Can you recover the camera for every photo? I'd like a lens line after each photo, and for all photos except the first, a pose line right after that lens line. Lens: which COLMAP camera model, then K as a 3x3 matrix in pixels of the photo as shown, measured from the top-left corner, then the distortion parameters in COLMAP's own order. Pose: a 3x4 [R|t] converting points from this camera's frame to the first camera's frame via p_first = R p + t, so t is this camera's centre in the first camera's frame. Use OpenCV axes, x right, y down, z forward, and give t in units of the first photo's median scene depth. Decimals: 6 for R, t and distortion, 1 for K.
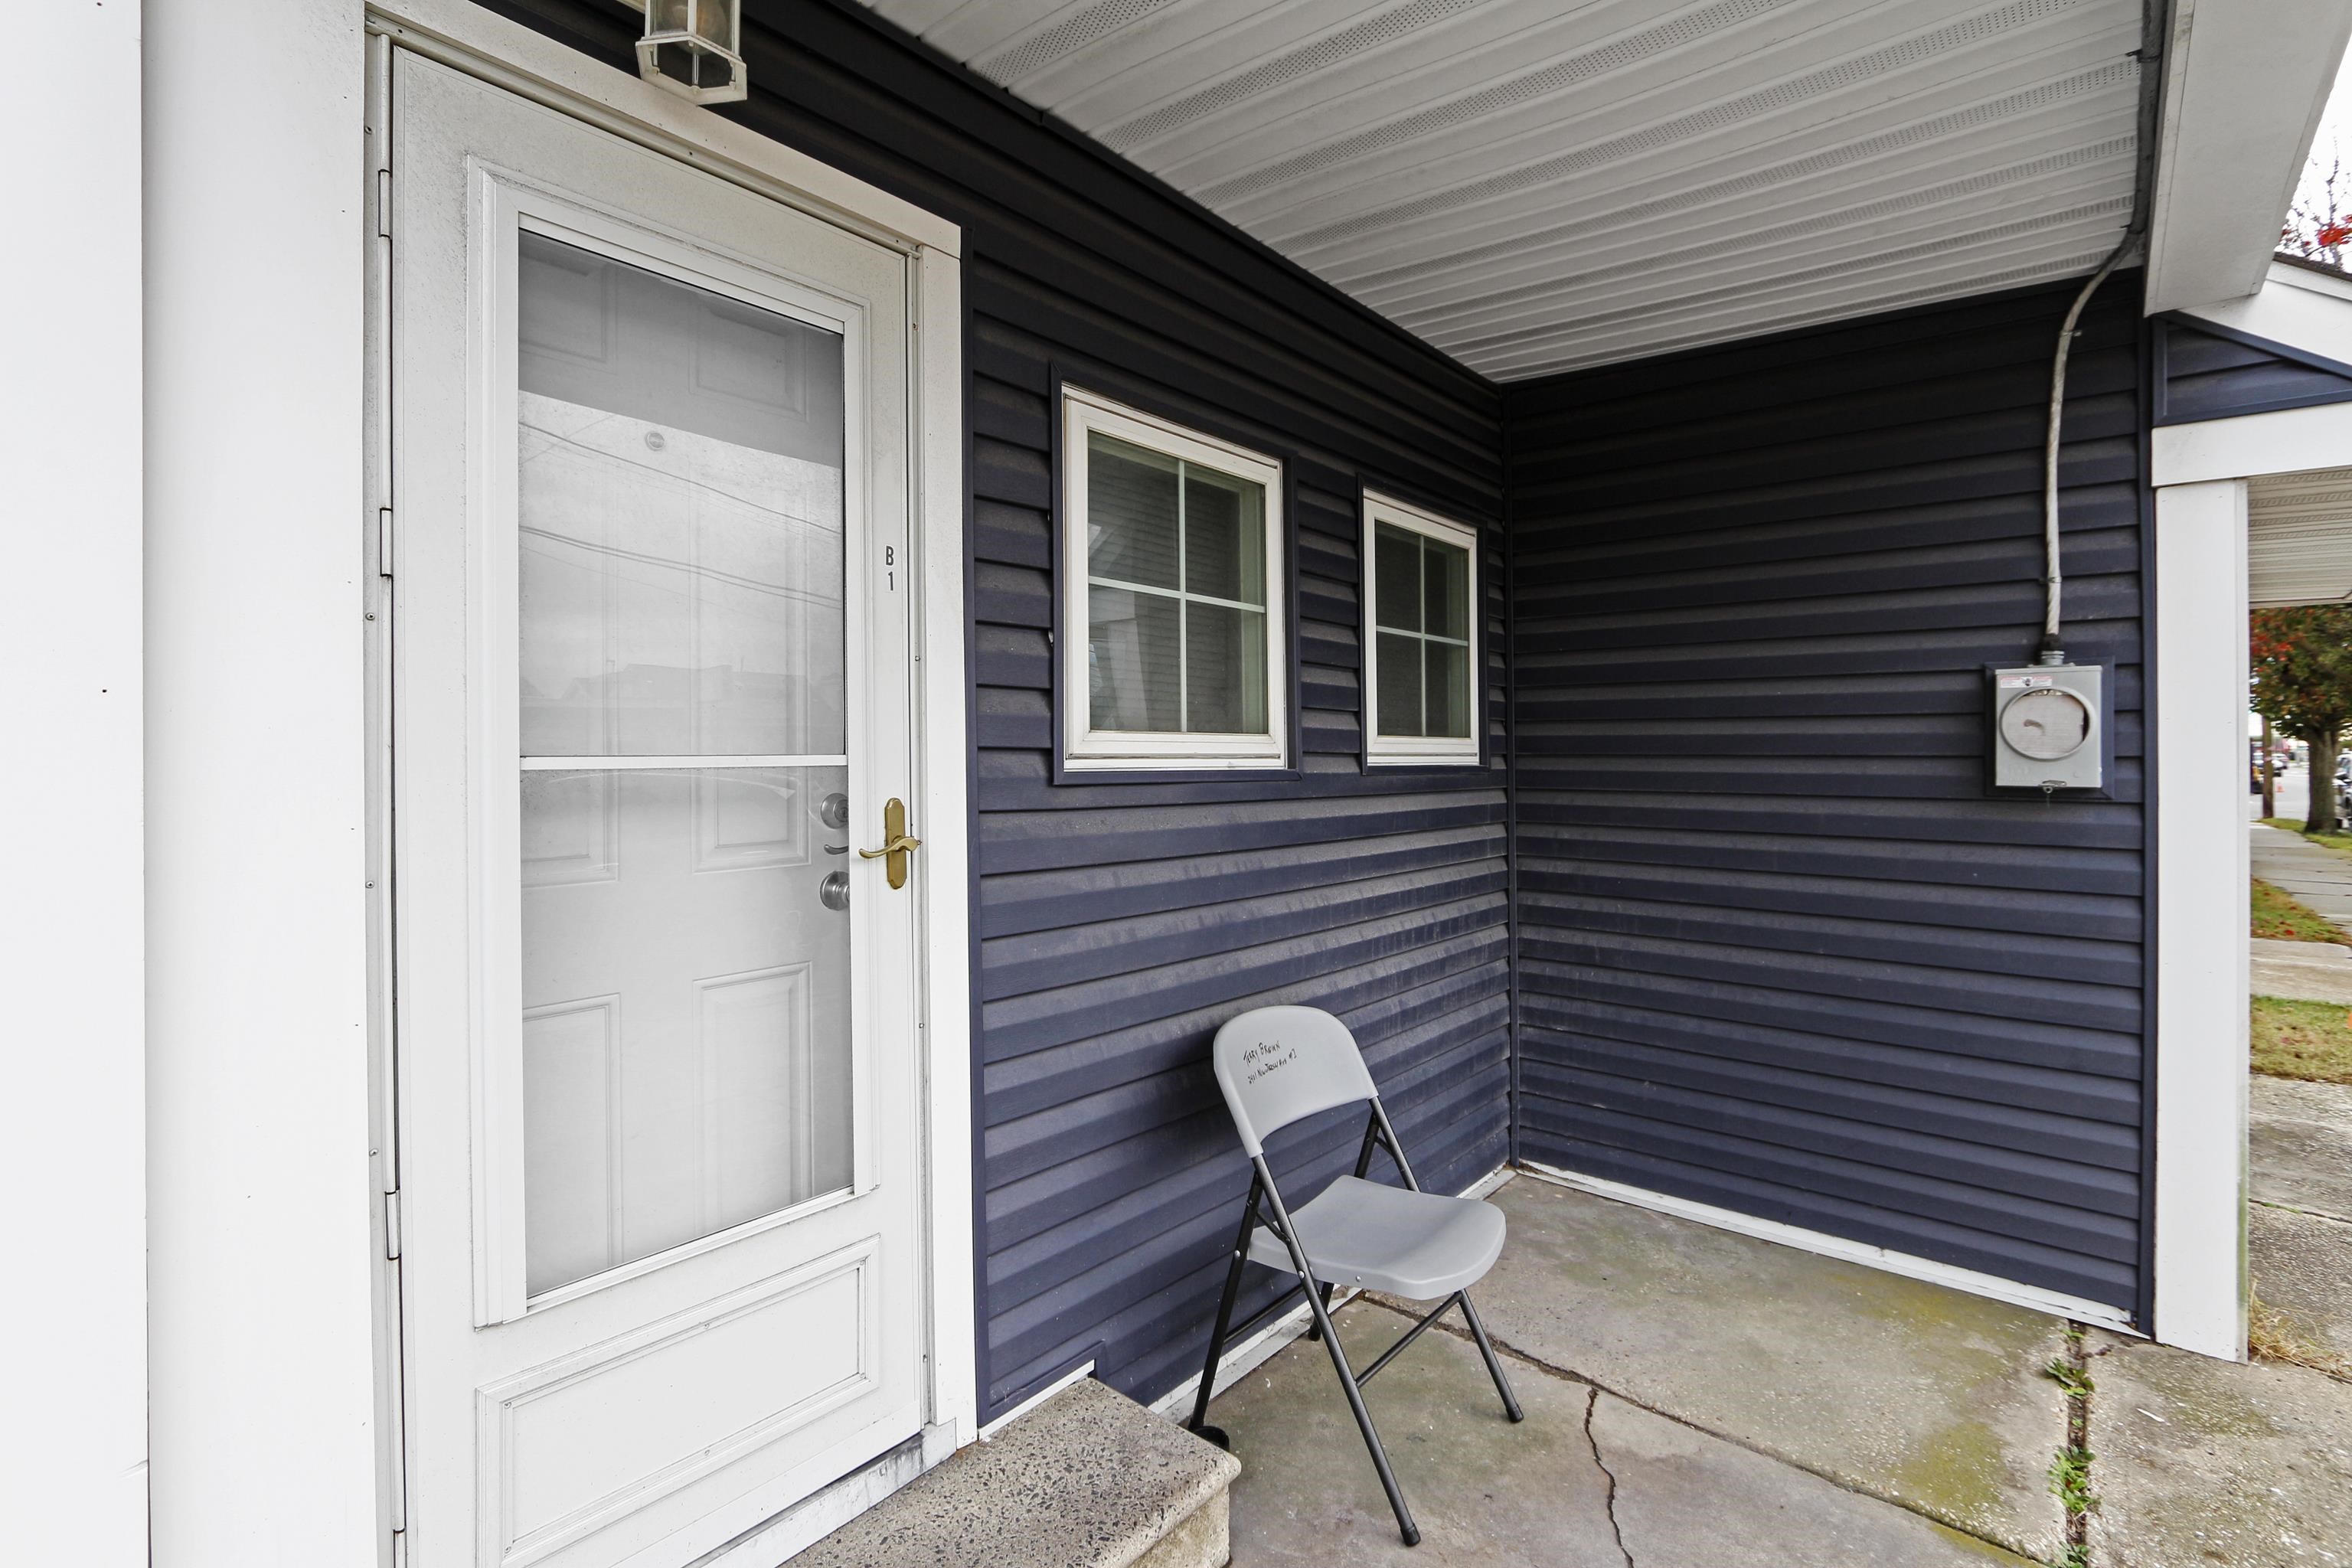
lens RADIAL K [[1091.3, 0, 1185.4], [0, 1091.3, 752.9], [0, 0, 1]] dist [-0.013596, 0.000309]
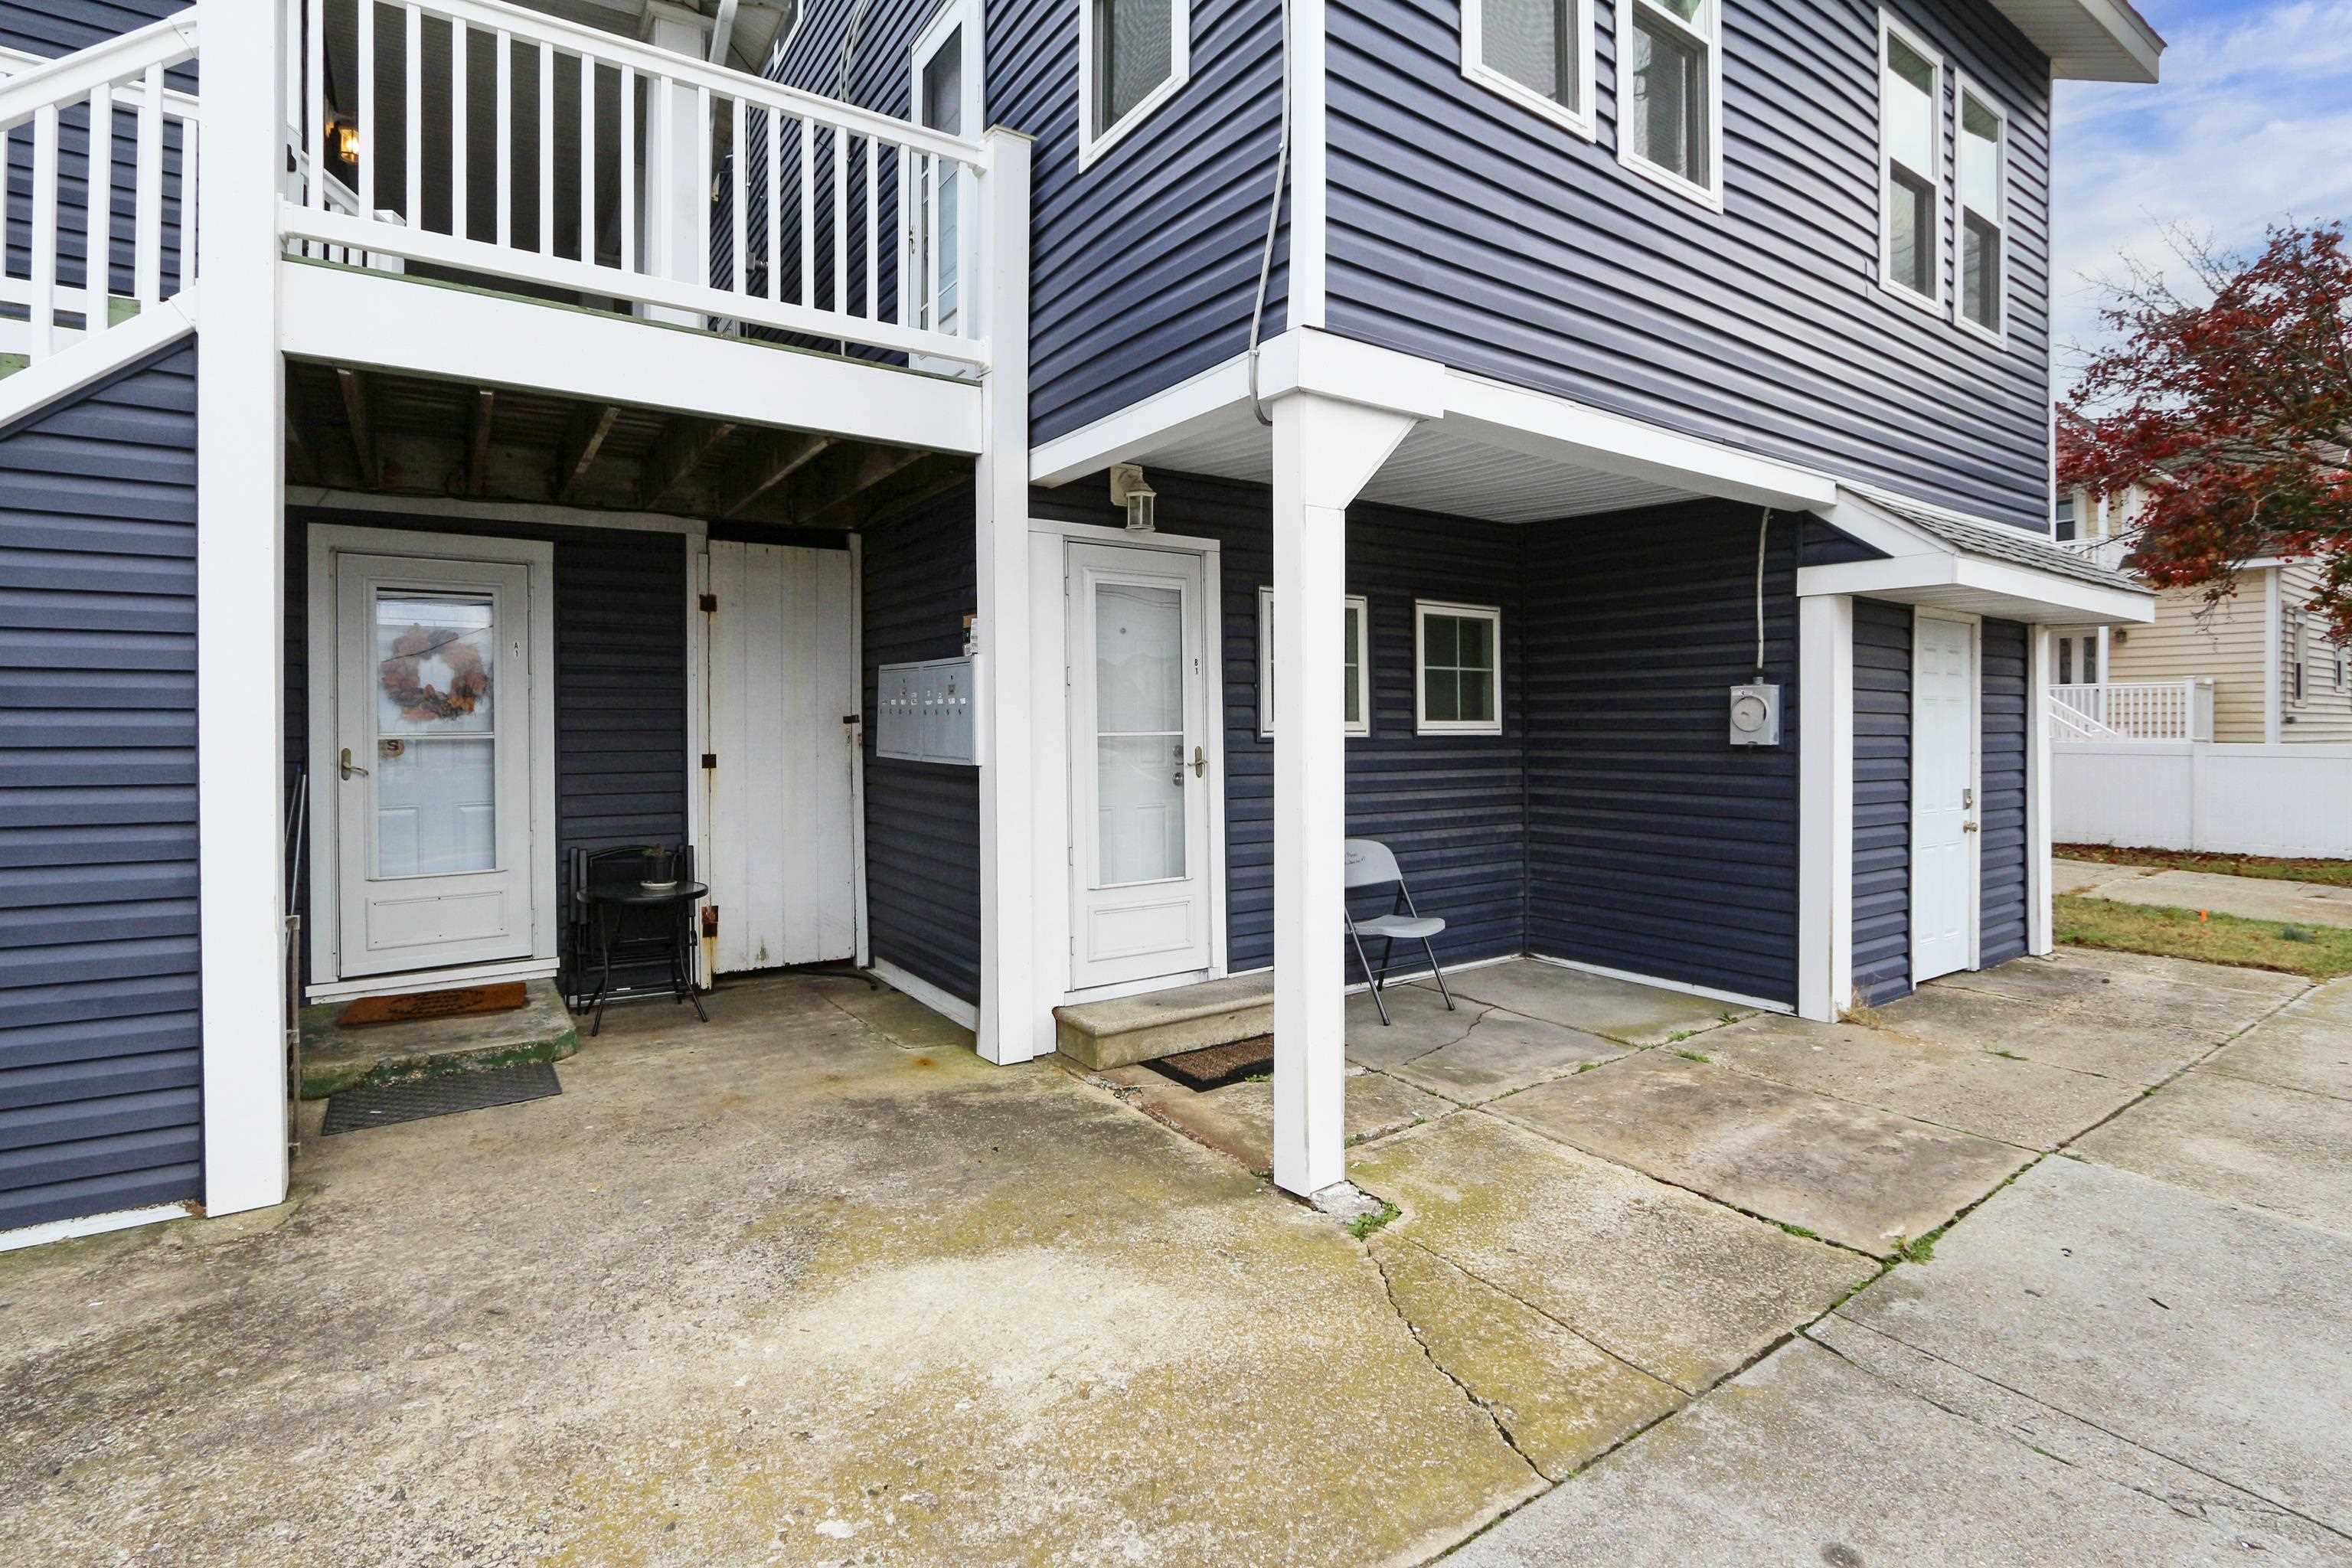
lens RADIAL K [[1091.3, 0, 1162.3], [0, 1091.3, 725.3], [0, 0, 1]] dist [-0.013596, 0.000309]
pose [[0.960975, -0.004943, -0.276592, 0.299095], [0.004462, 0.999987, -0.002370, -0.004876], [0.276600, 0.001043, 0.960985, -1.224211]]
